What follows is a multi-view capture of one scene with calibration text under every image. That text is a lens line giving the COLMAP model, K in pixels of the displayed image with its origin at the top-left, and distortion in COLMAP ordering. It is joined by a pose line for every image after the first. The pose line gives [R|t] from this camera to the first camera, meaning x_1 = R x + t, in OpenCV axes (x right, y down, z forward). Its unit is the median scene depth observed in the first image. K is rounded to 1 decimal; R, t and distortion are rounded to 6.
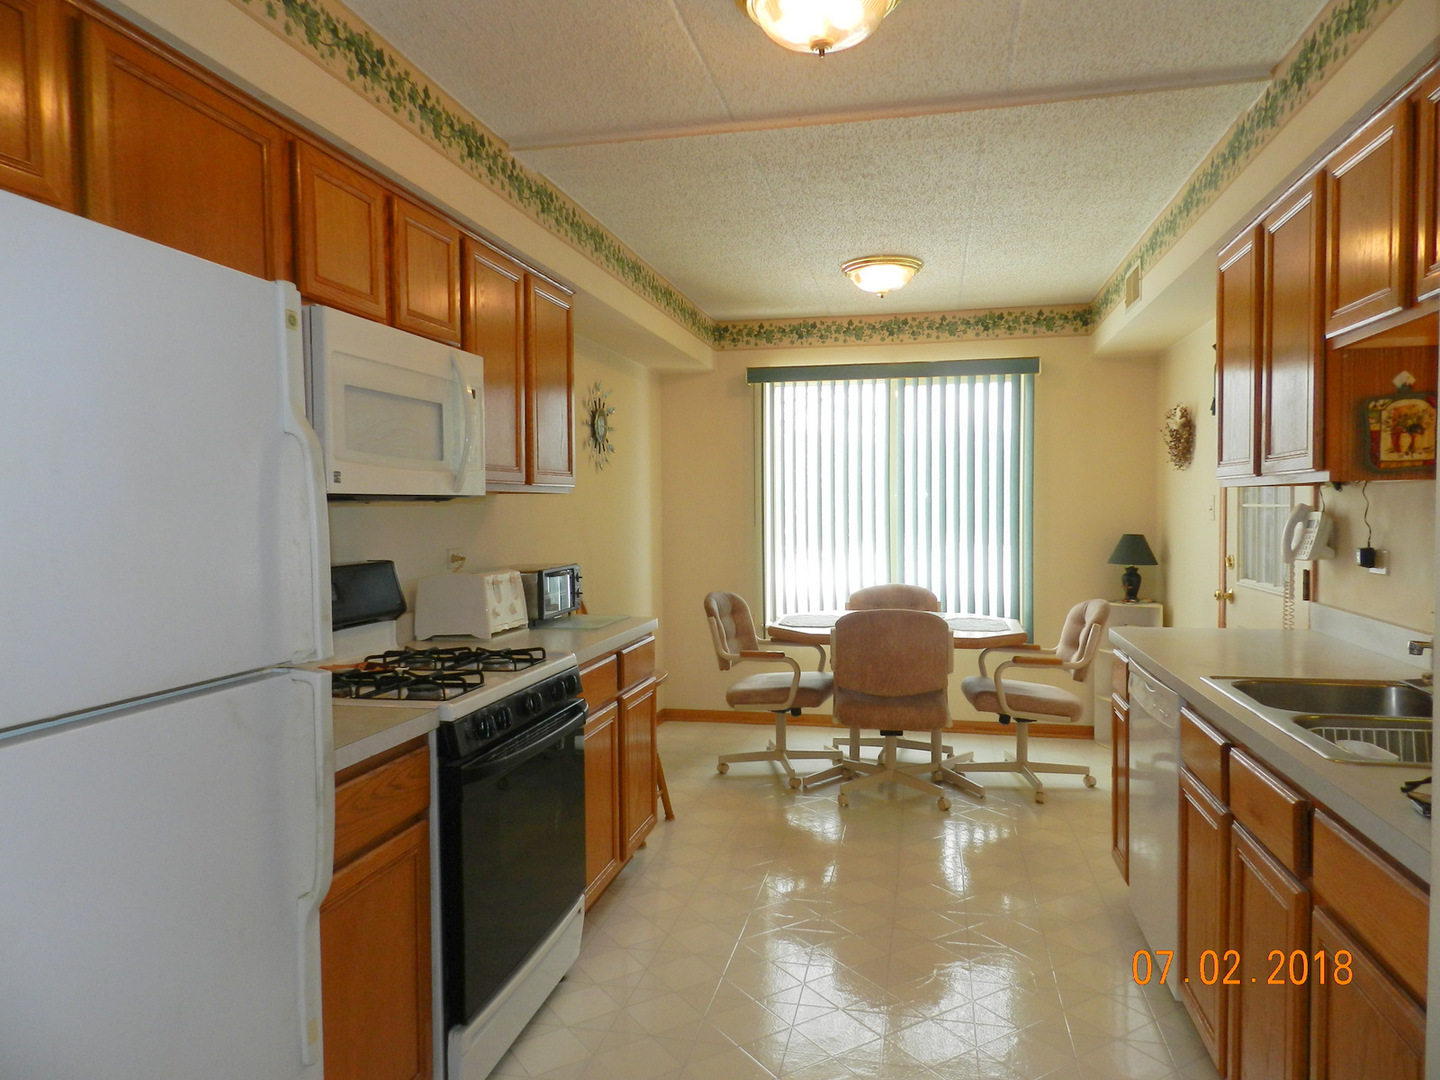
lens RADIAL K [[975.0, 0, 720.0], [0, 975.0, 540.0], [0, 0, 1]] dist [0.019890, -0.001645]
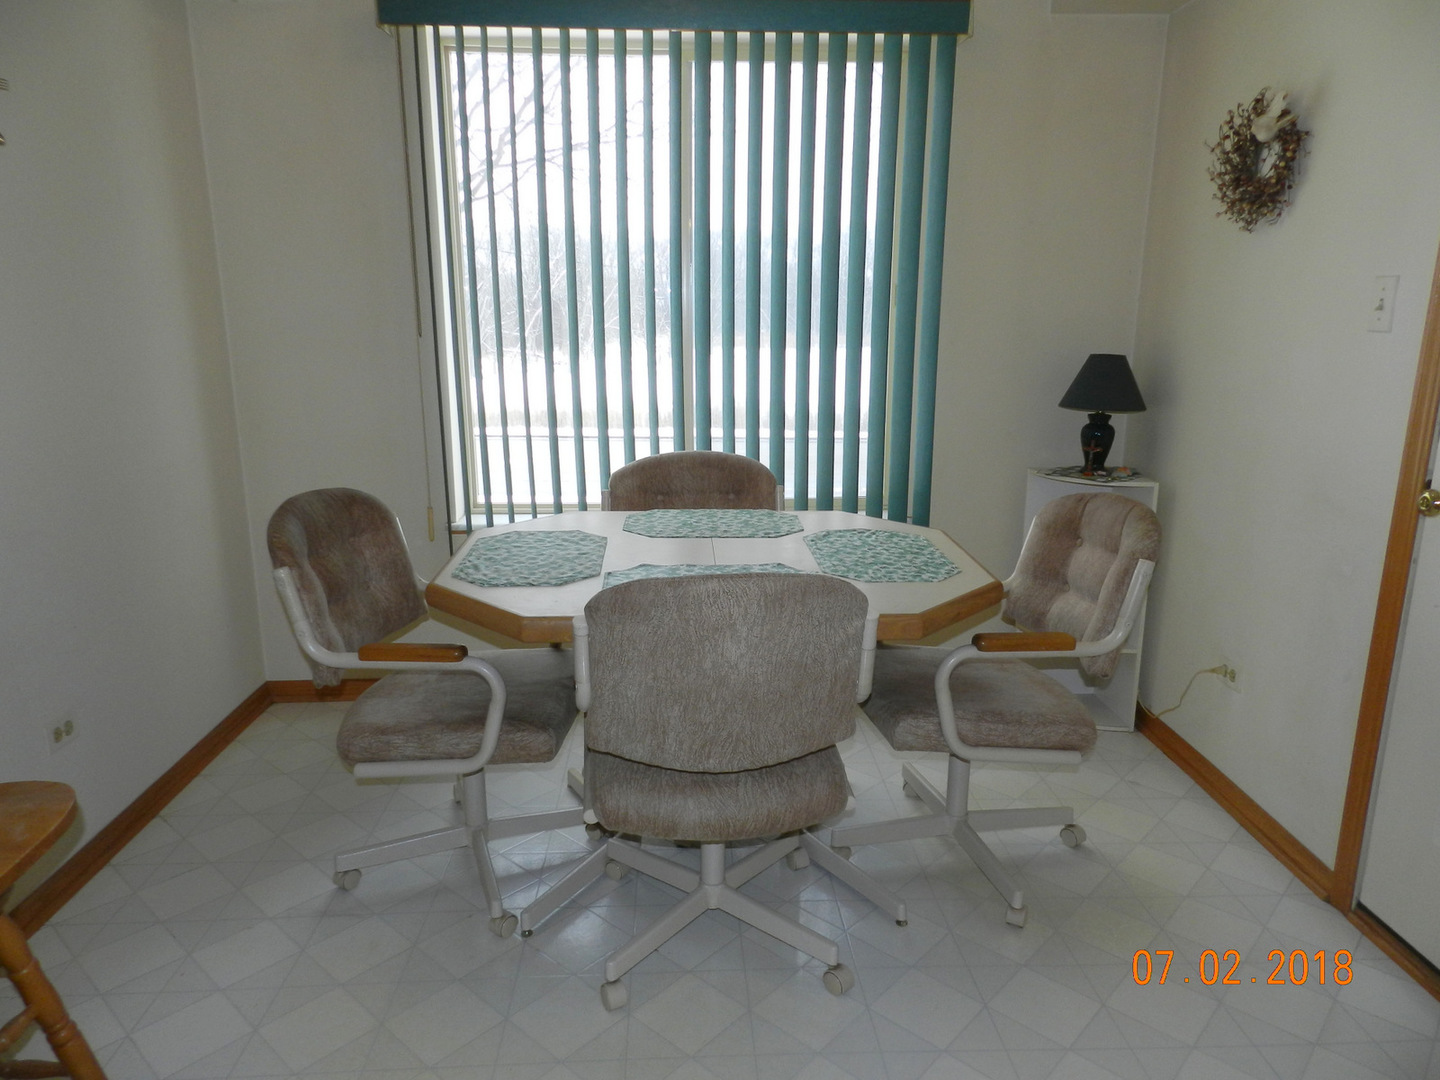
lens RADIAL K [[975.0, 0, 720.0], [0, 975.0, 540.0], [0, 0, 1]] dist [0.019890, -0.001645]
pose [[0.966149, -0.048258, 0.253429, 0.059692], [-0.004074, 0.979372, 0.202026, -0.015081], [-0.257951, -0.196220, 0.946023, 0.512635]]
